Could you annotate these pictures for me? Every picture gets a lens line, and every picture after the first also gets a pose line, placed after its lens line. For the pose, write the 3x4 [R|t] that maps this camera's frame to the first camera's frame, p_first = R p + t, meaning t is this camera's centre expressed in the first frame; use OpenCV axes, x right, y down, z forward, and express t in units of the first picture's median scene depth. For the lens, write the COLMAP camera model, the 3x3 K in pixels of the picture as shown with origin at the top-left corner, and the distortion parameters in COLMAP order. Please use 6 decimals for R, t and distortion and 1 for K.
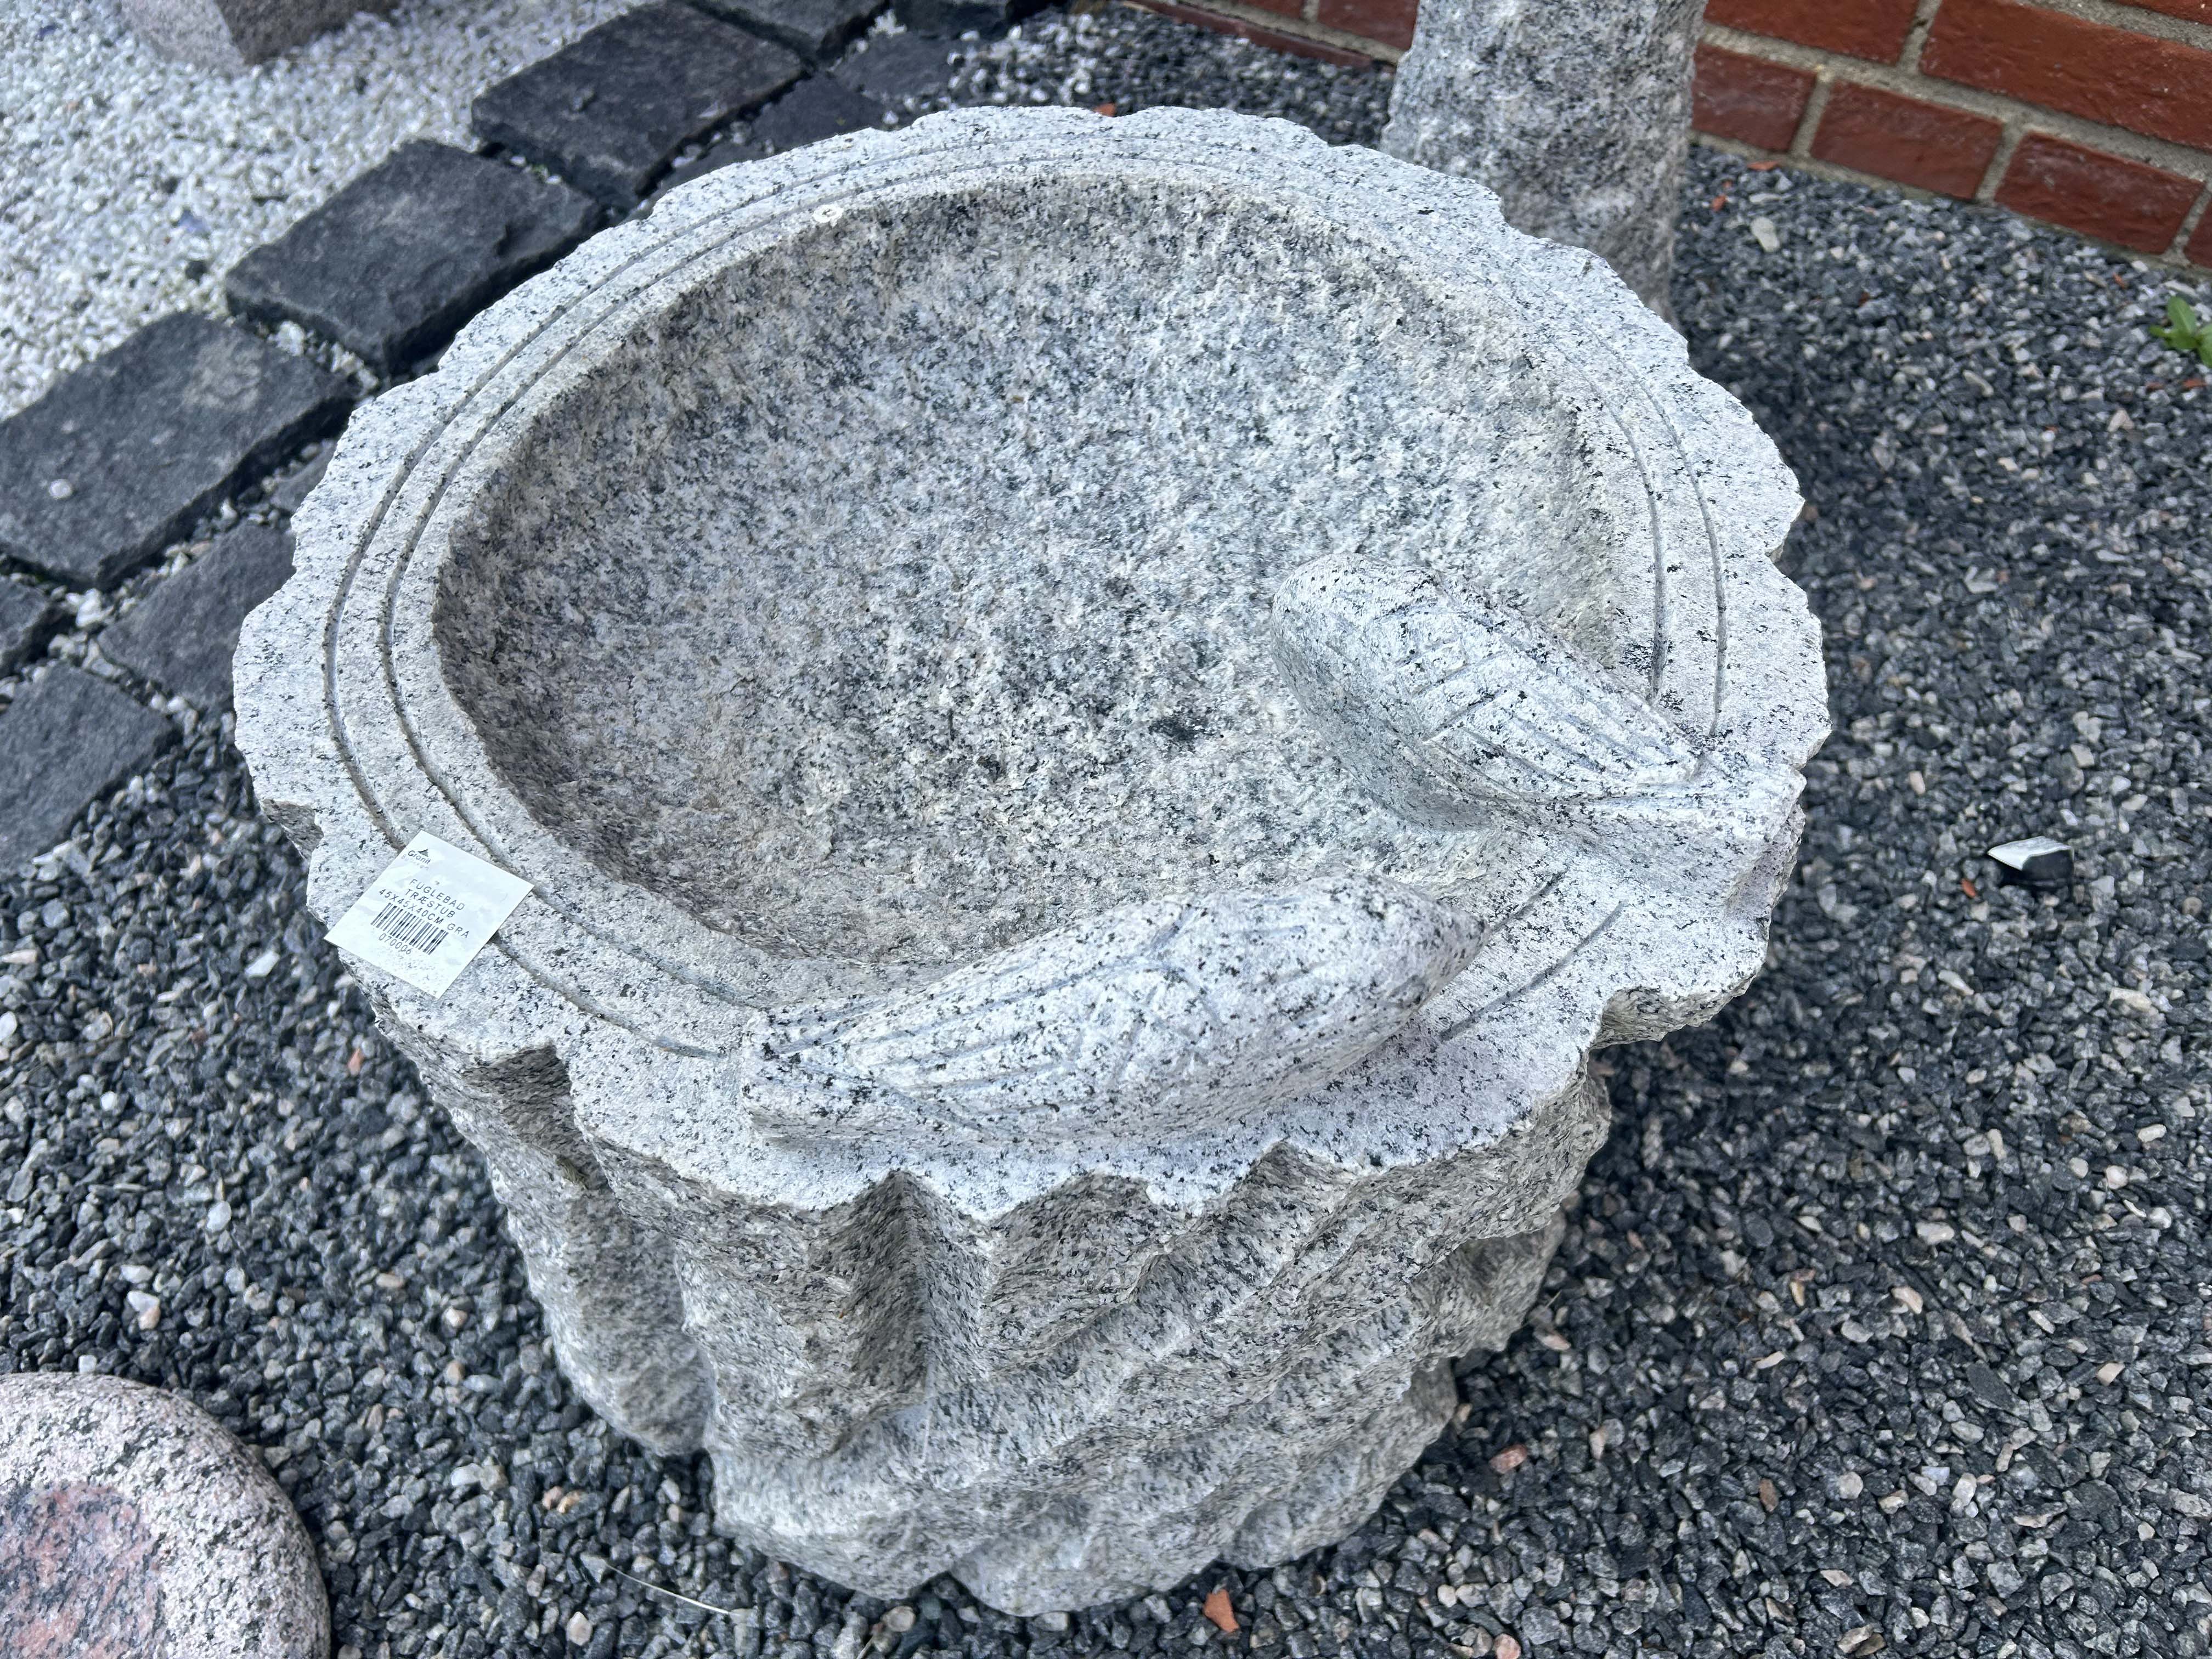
lens RADIAL K [[1653.0, 0, 1100.0], [0, 1653.0, 884.3], [0, 0, 1]] dist [0.024021, -0.033151]
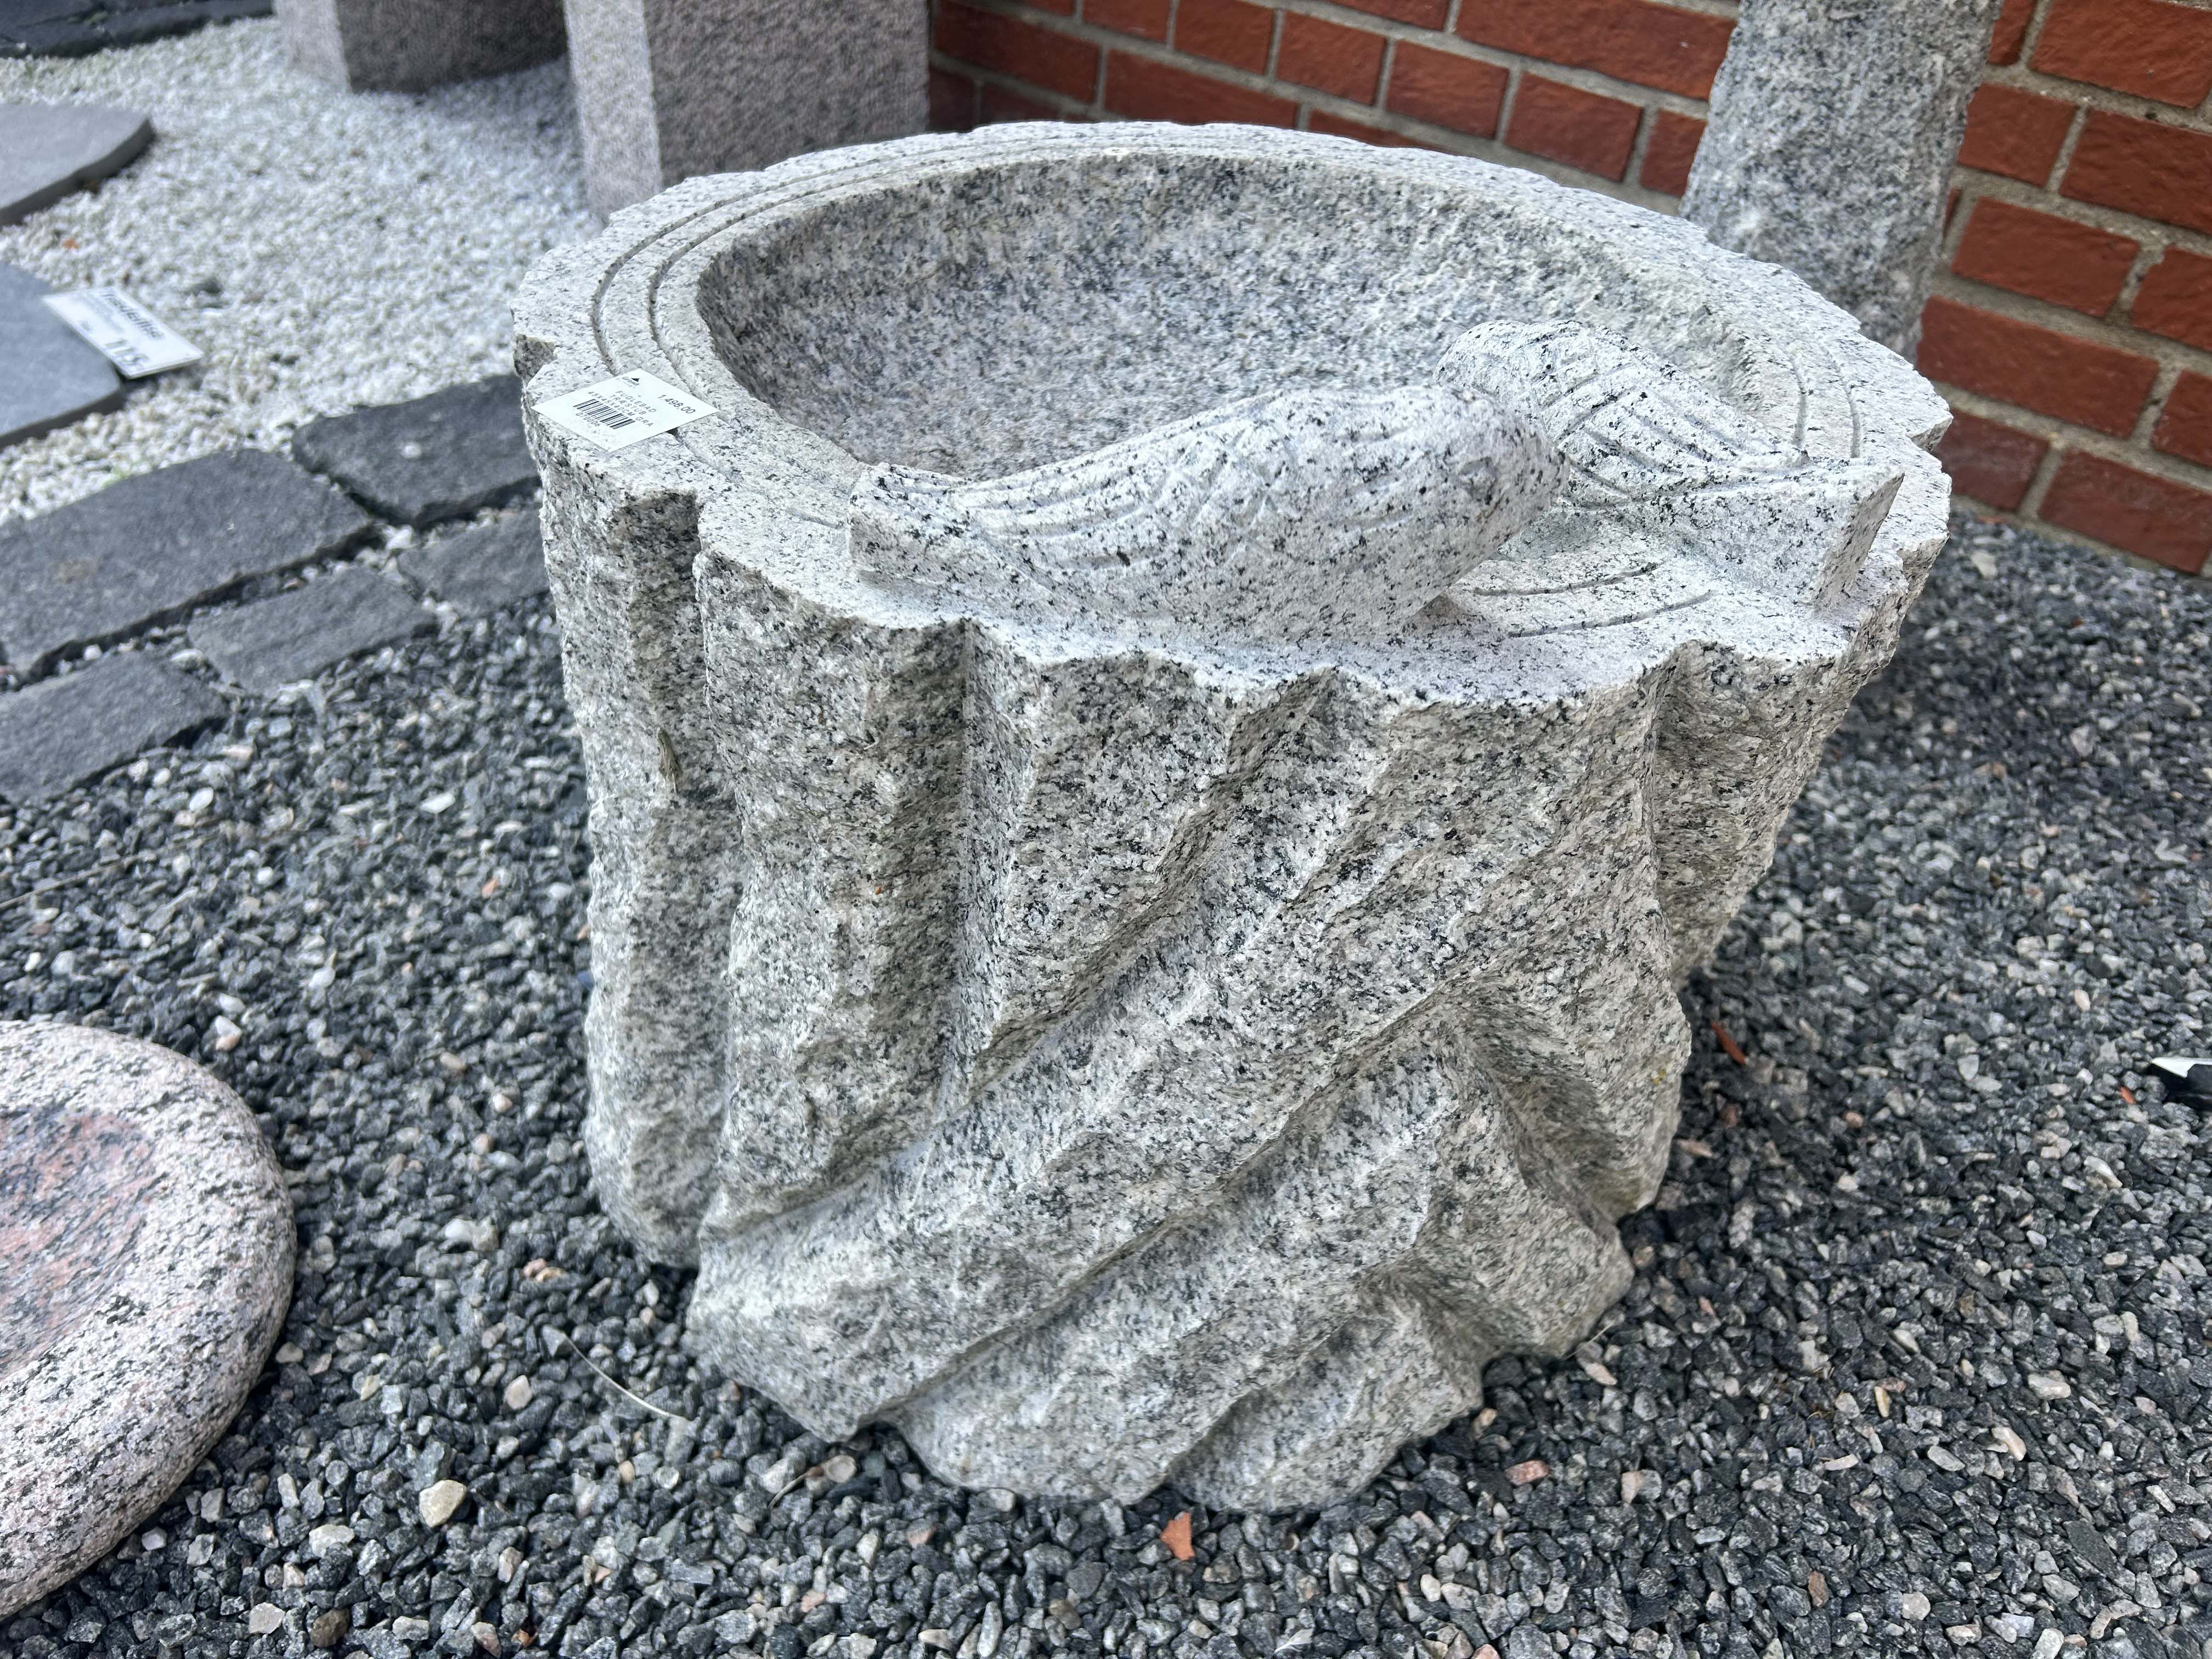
lens RADIAL K [[1647.7, 0, 1106.0], [0, 1647.7, 829.5], [0, 0, 1]] dist [0.037340, -0.051921]
pose [[0.969509, 0.205371, -0.133701, 0.072426], [-0.234313, 0.936657, -0.260329, 0.305355], [0.071768, 0.283719, 0.956218, 0.021512]]
